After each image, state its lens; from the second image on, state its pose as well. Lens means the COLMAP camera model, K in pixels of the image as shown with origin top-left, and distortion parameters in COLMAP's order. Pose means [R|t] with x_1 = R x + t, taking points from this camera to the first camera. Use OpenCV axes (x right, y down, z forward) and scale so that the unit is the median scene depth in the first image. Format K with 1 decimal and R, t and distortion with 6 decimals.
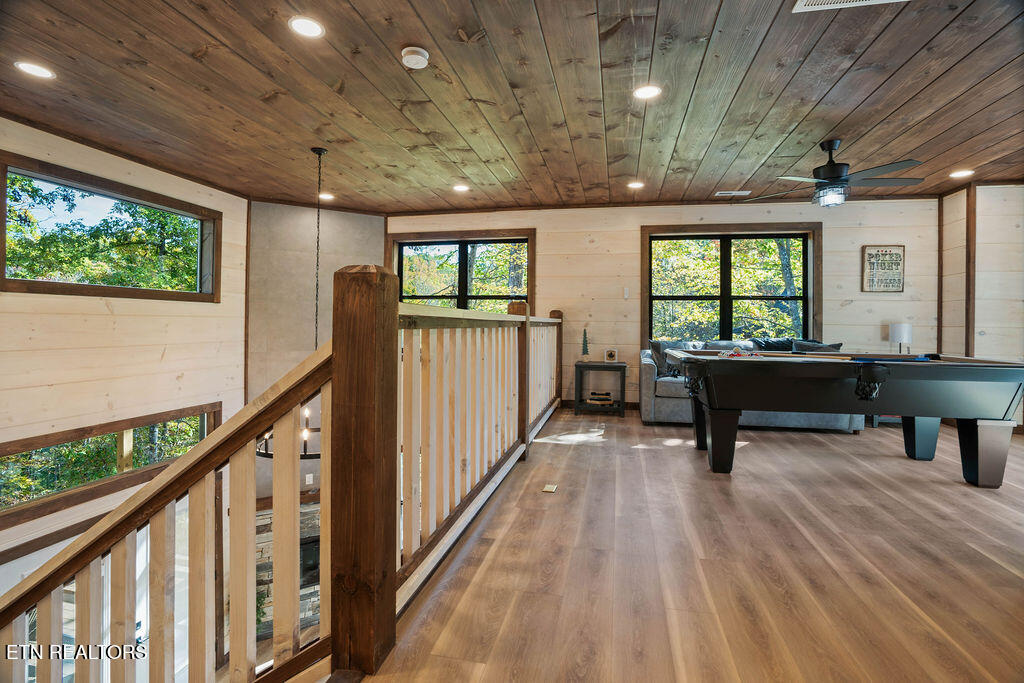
lens RADIAL K [[470.1, 0, 504.3], [0, 470.1, 319.1], [0, 0, 1]] dist [-0.017471, 0.001309]
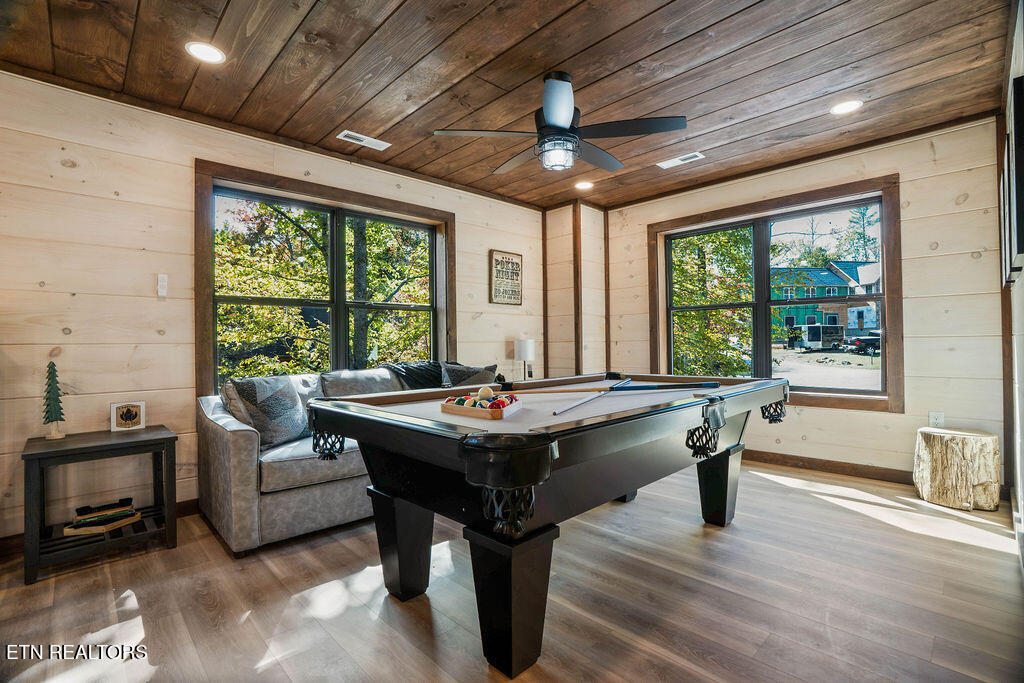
lens RADIAL K [[470.1, 0, 502.3], [0, 470.1, 337.1], [0, 0, 1]] dist [-0.017471, 0.001309]
pose [[0.548230, -0.010945, 0.836256, 0.049394], [0.009374, 0.999932, 0.006942, -0.001231], [-0.836275, 0.004033, 0.548295, 0.477920]]
